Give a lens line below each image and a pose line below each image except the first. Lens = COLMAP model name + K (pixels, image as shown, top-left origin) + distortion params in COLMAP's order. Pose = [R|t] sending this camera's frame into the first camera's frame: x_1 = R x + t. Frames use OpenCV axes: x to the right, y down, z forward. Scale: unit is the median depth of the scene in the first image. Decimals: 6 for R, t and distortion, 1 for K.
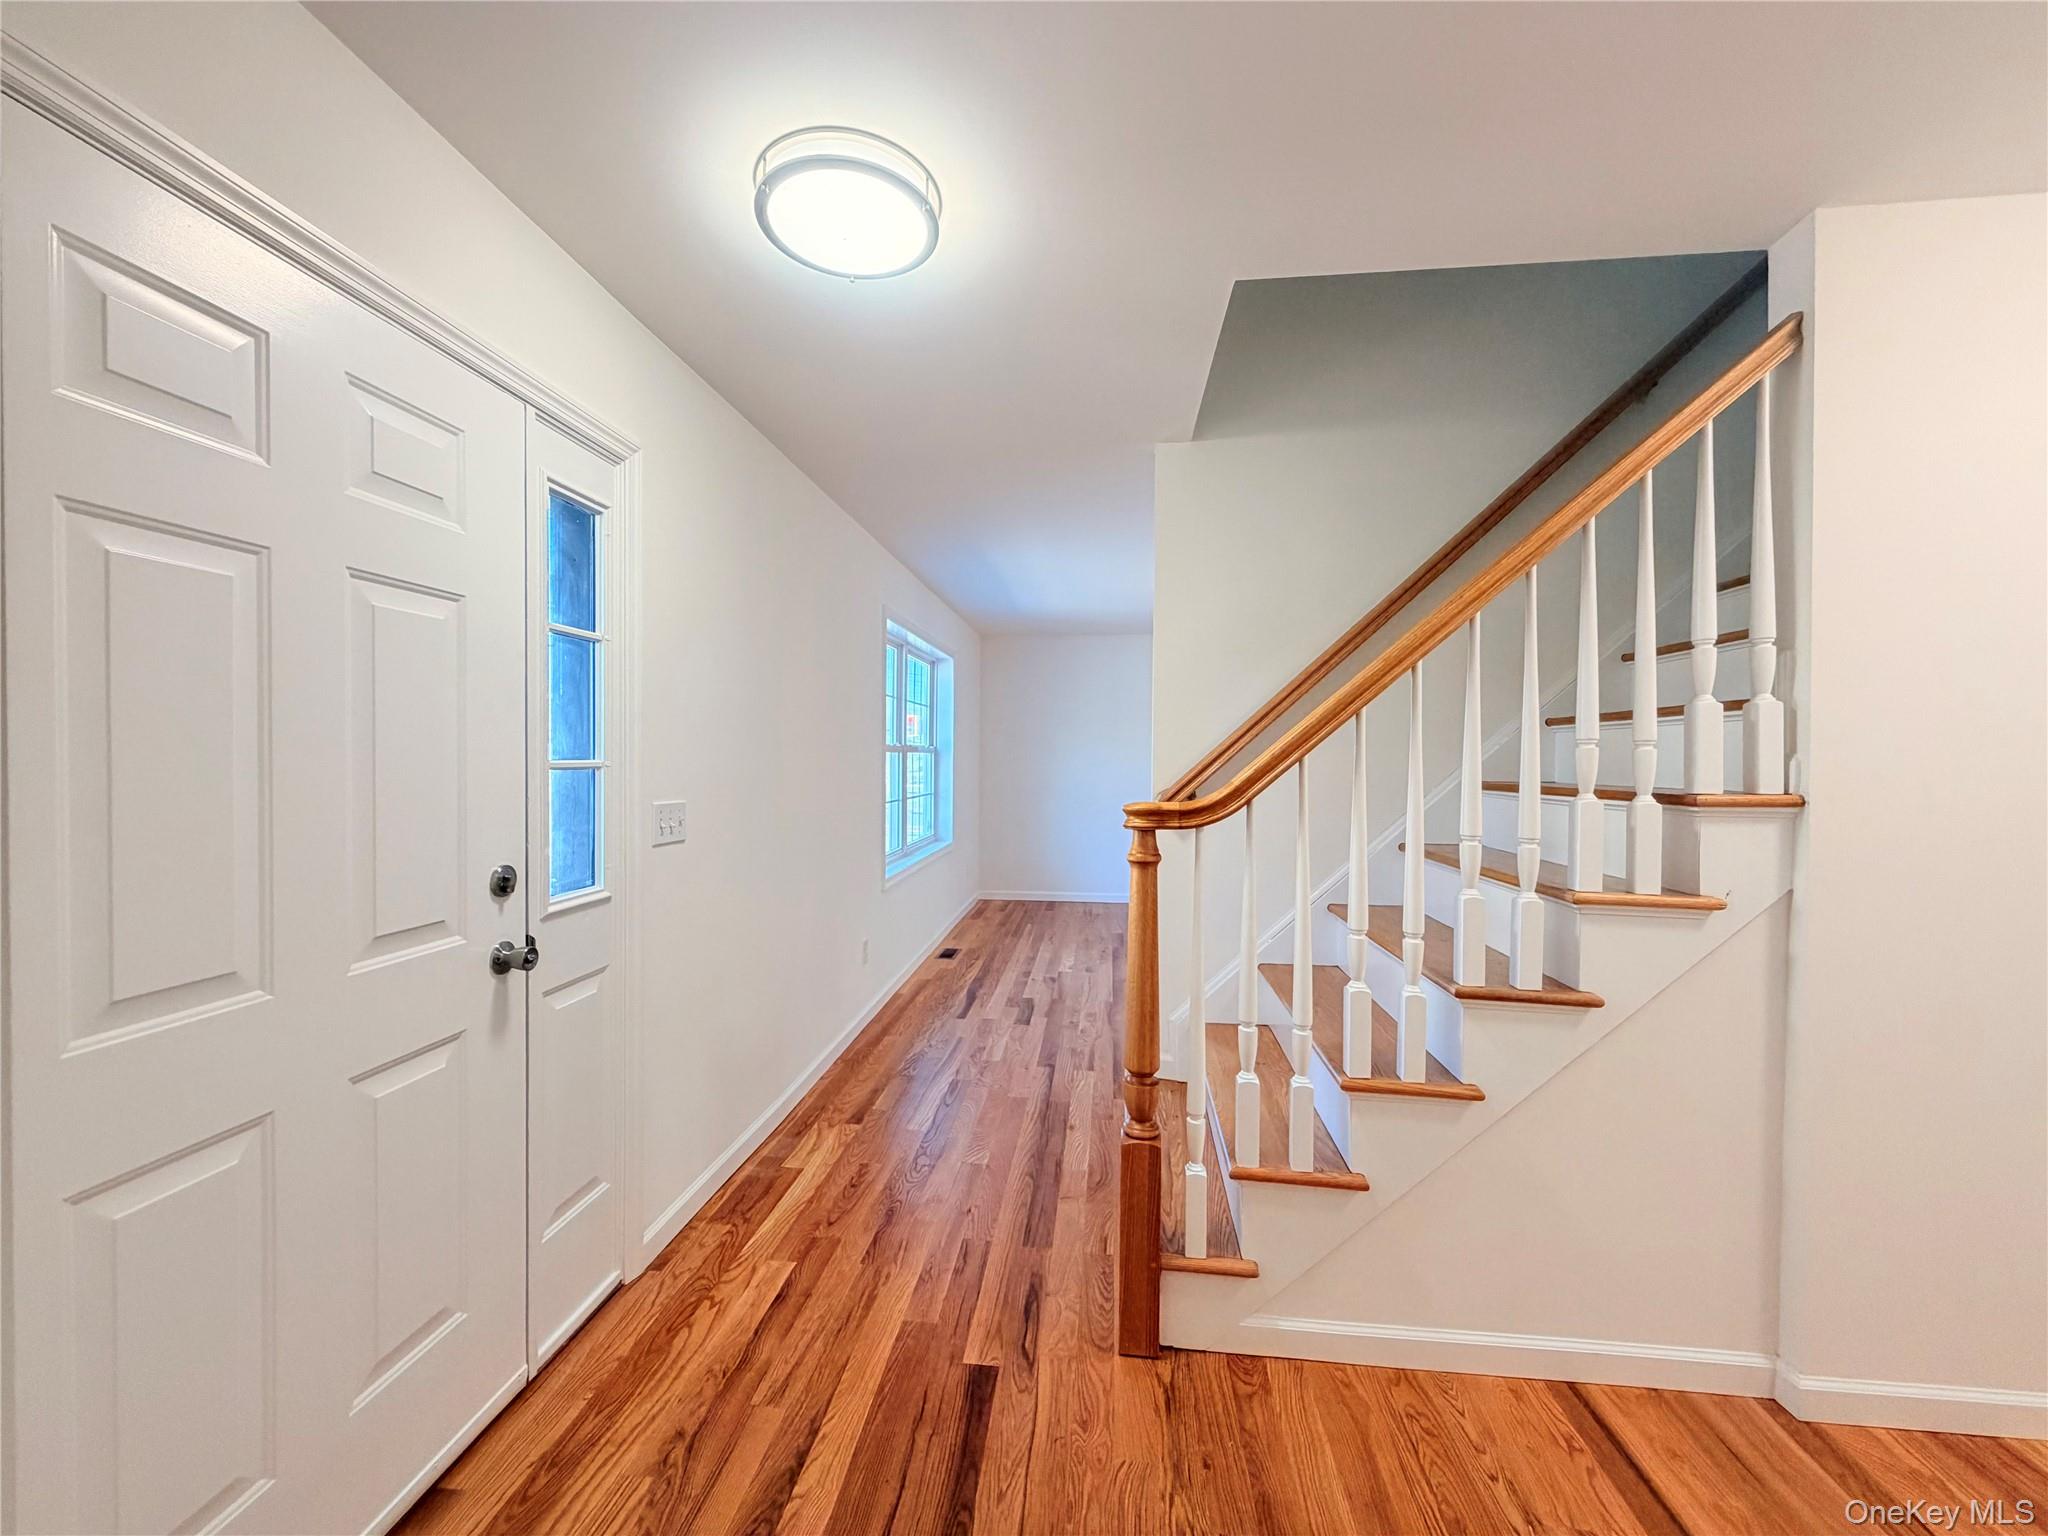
lens RADIAL K [[811.7, 0, 1019.1], [0, 811.7, 762.6], [0, 0, 1]] dist [-0.000690, -0.000371]
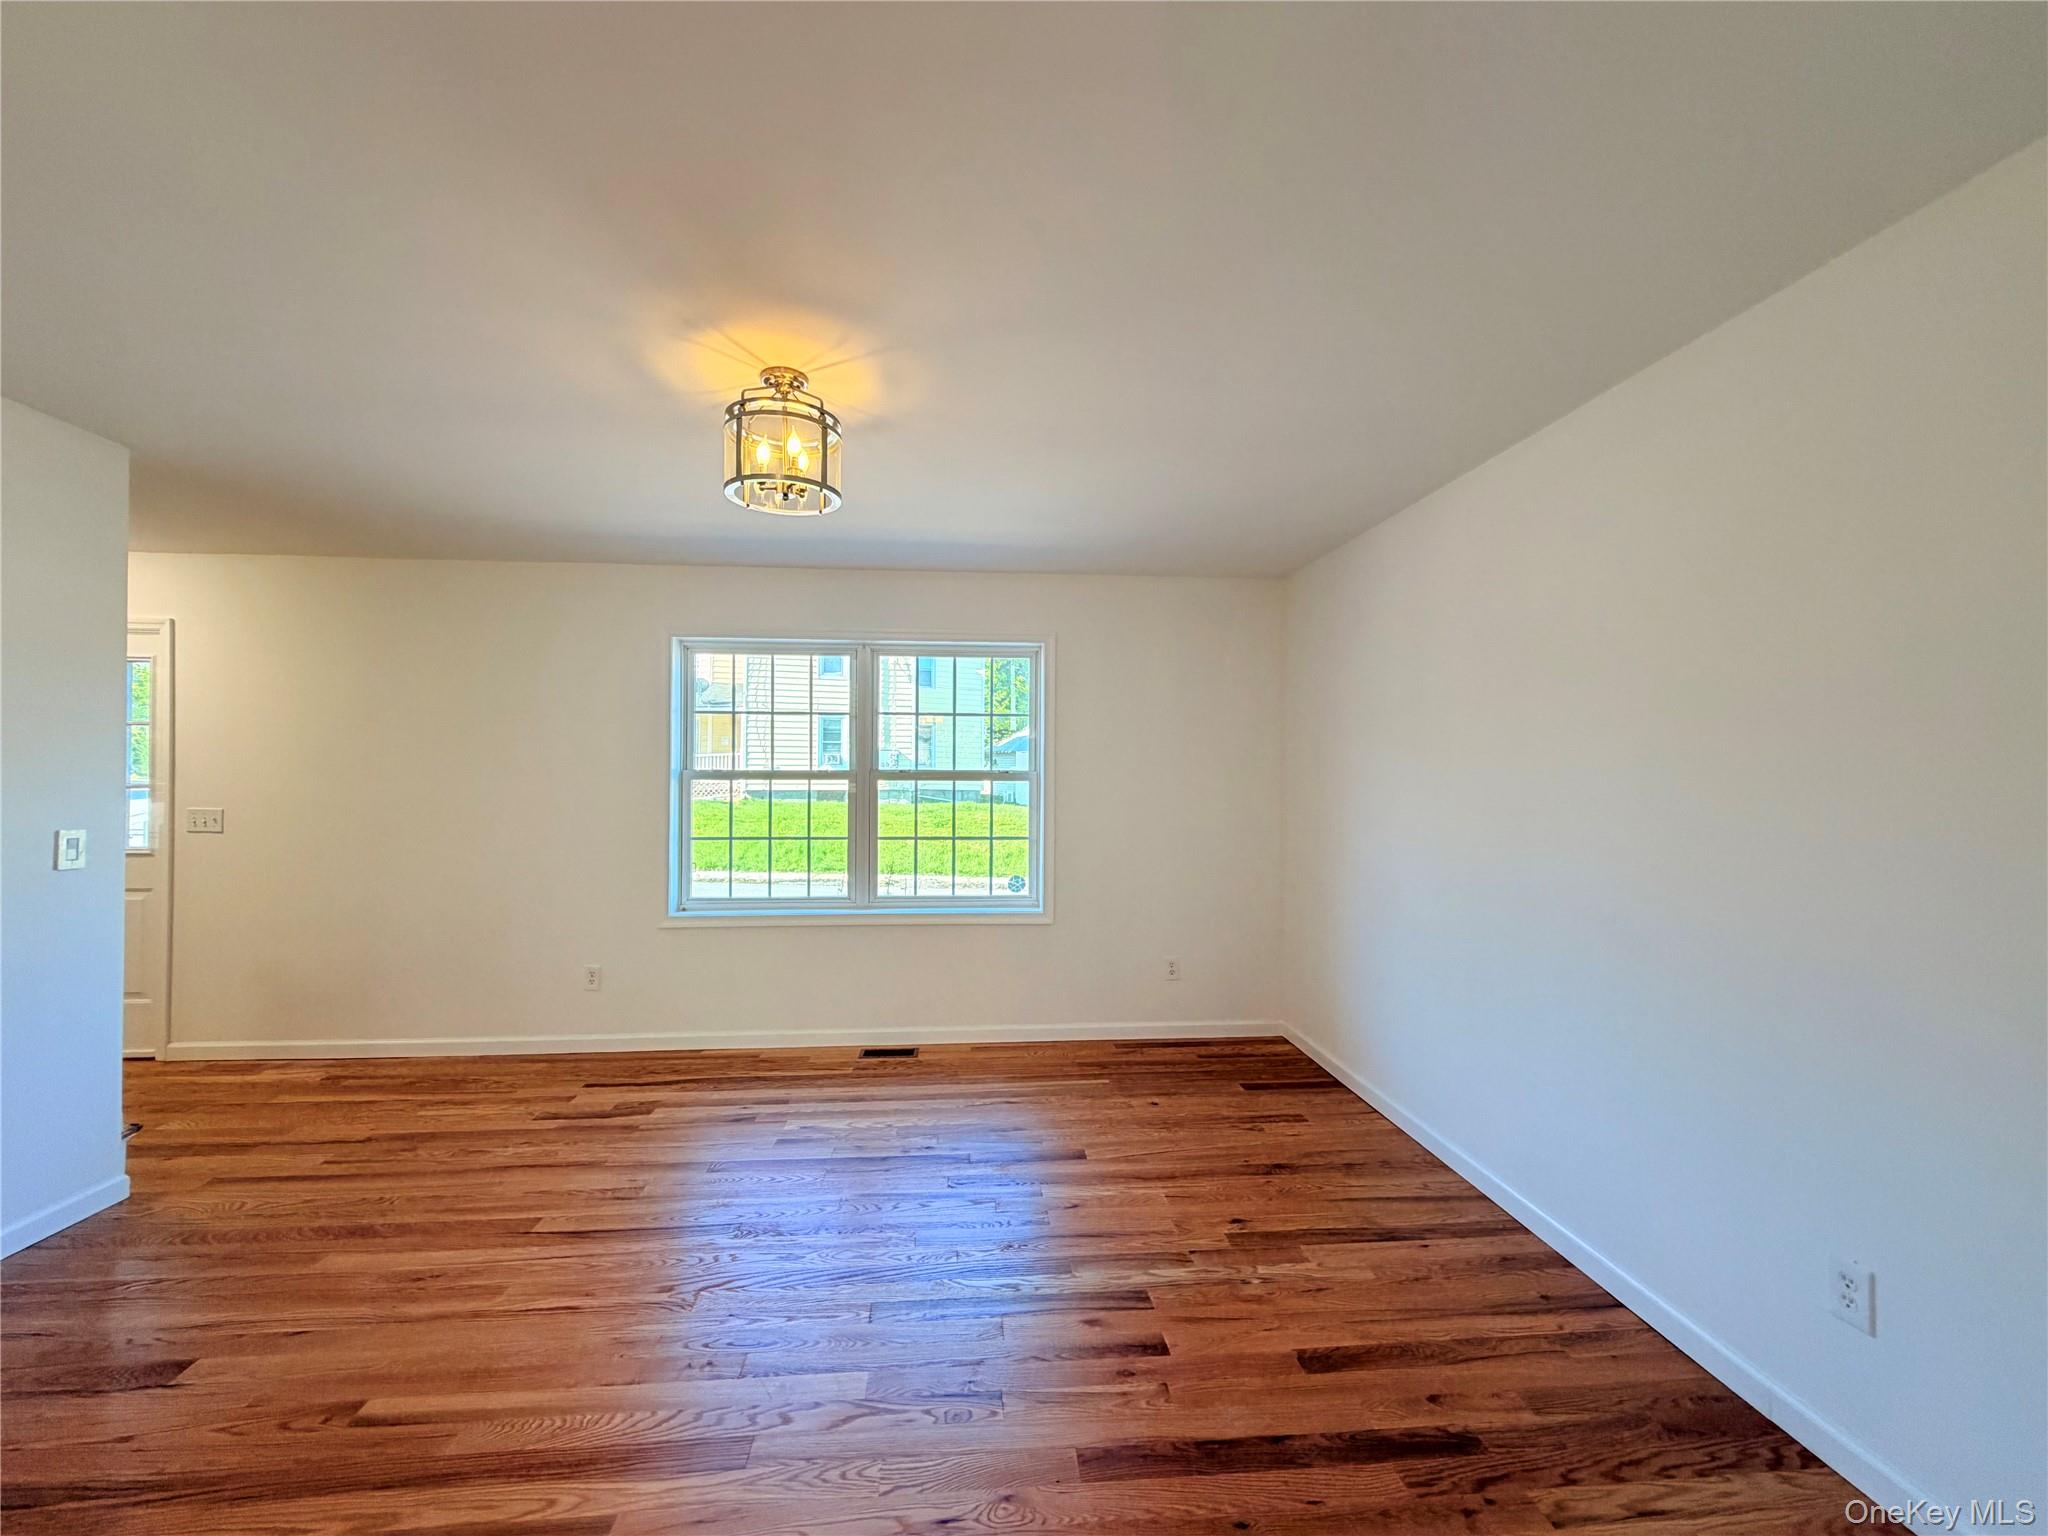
lens RADIAL K [[811.7, 0, 1021.8], [0, 811.7, 768.0], [0, 0, 1]] dist [-0.000690, -0.000371]
pose [[0.195966, -0.014362, -0.980505, 0.724985], [-0.013047, 0.999766, -0.017252, -0.013849], [0.980524, 0.016174, 0.195733, 1.058991]]
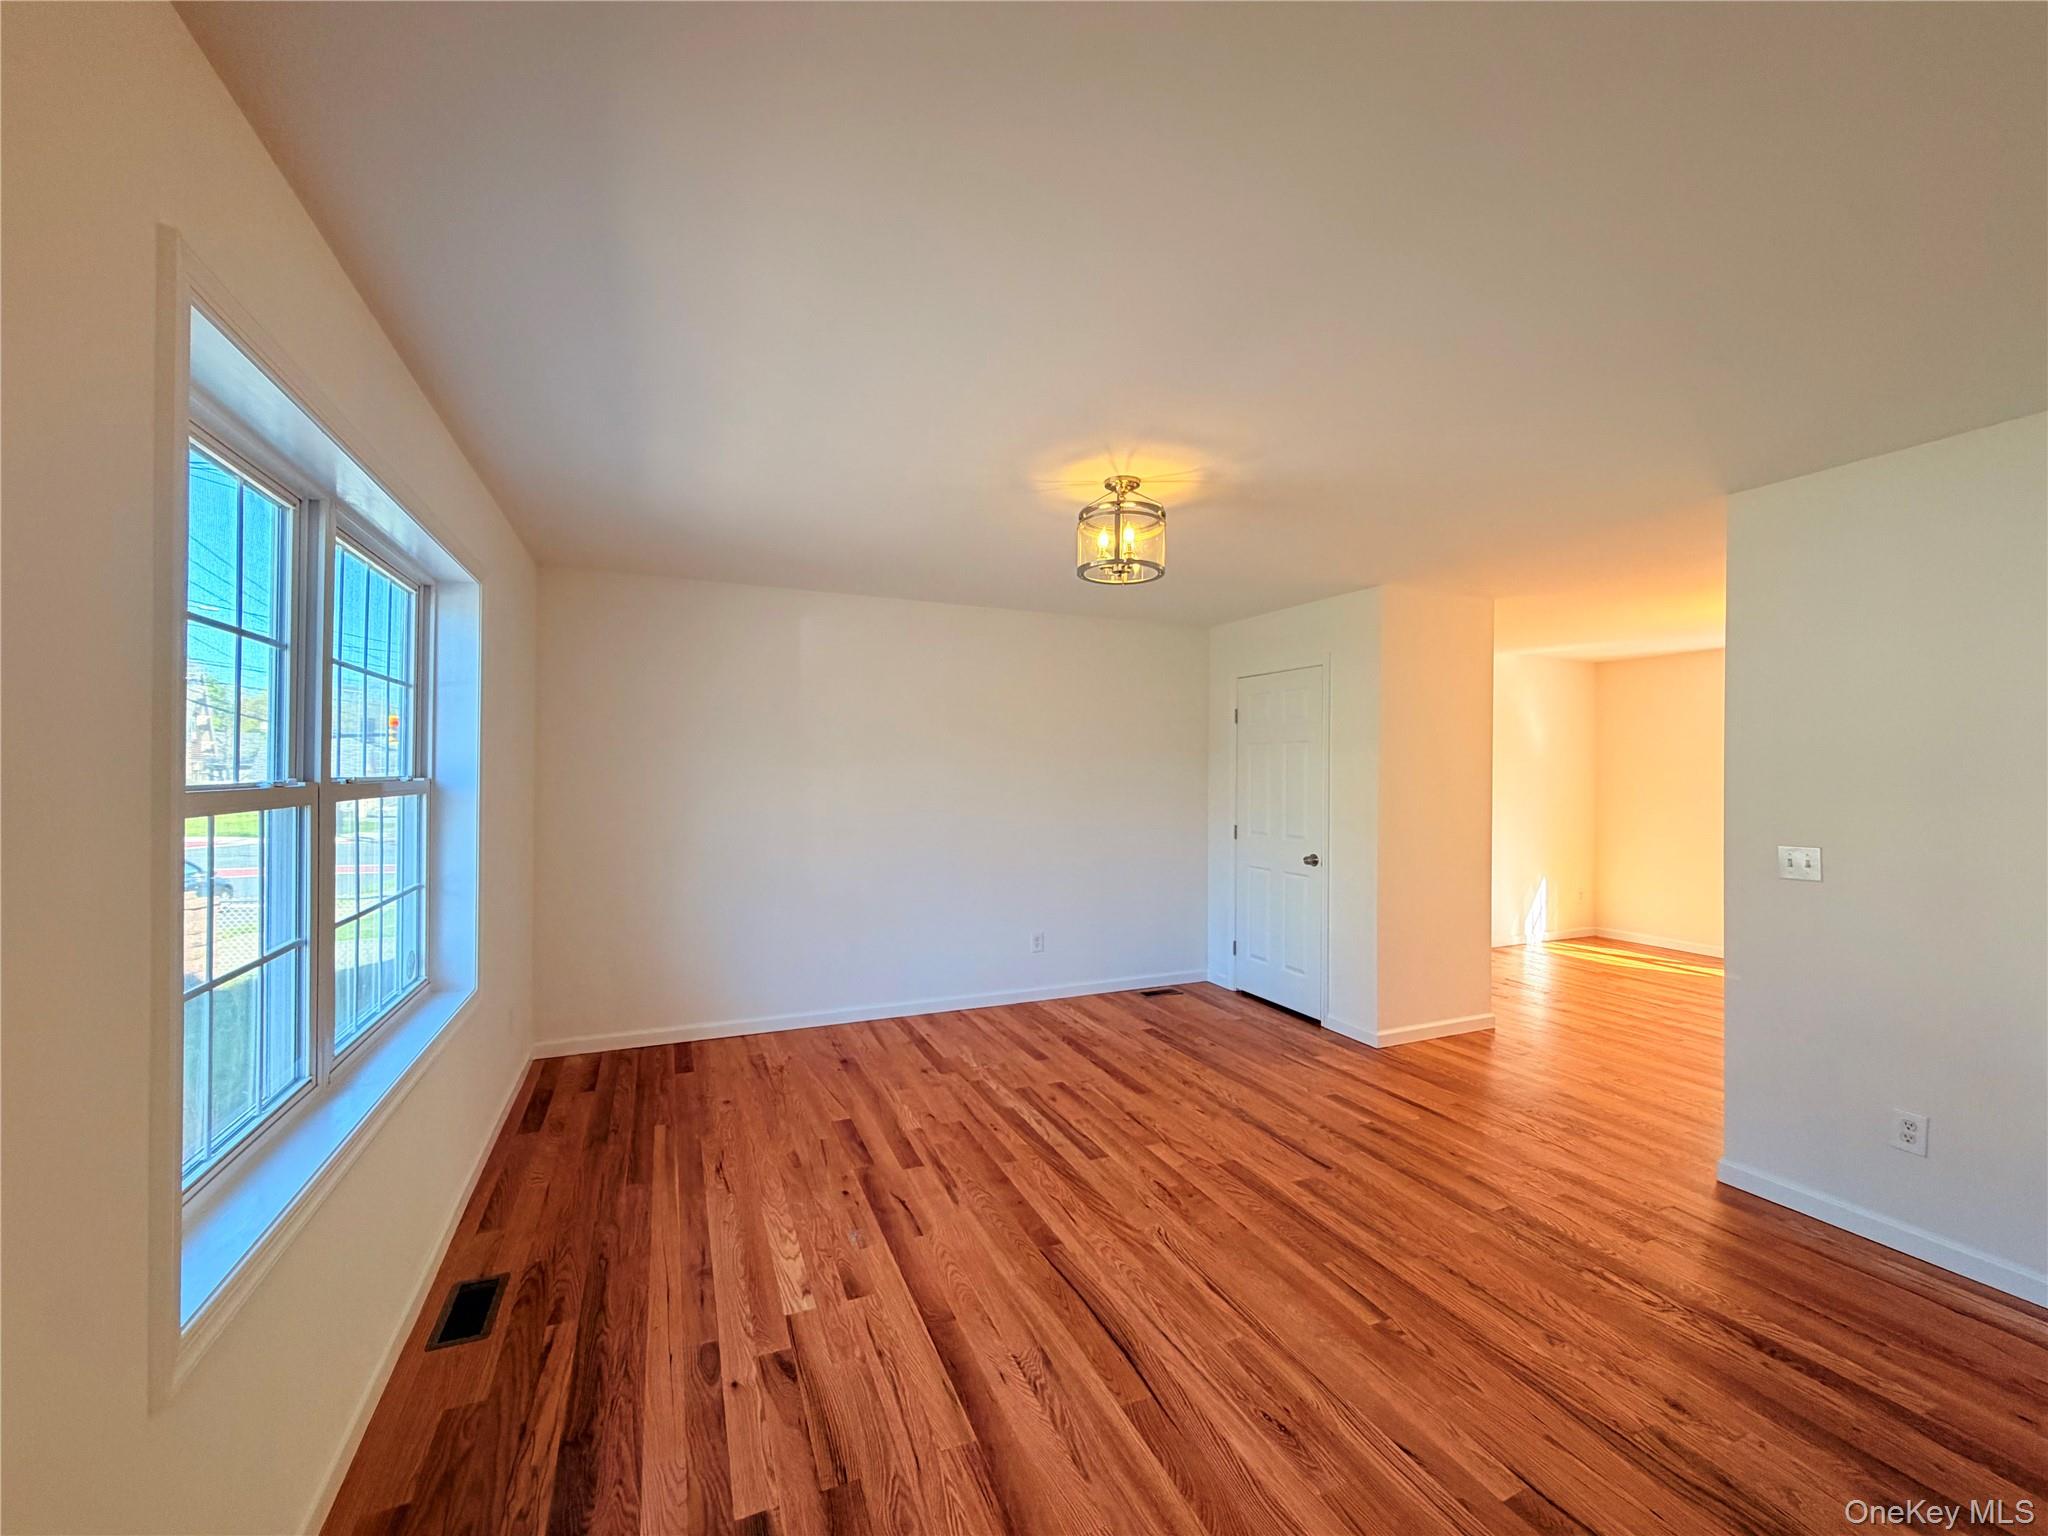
lens RADIAL K [[811.7, 0, 1019.0], [0, 811.7, 769.0], [0, 0, 1]] dist [-0.000690, -0.000371]
pose [[0.867626, 0.000003, 0.497217, -0.056253], [0.004130, 0.999965, -0.007214, -0.025994], [-0.497199, 0.008312, 0.867596, 0.572154]]
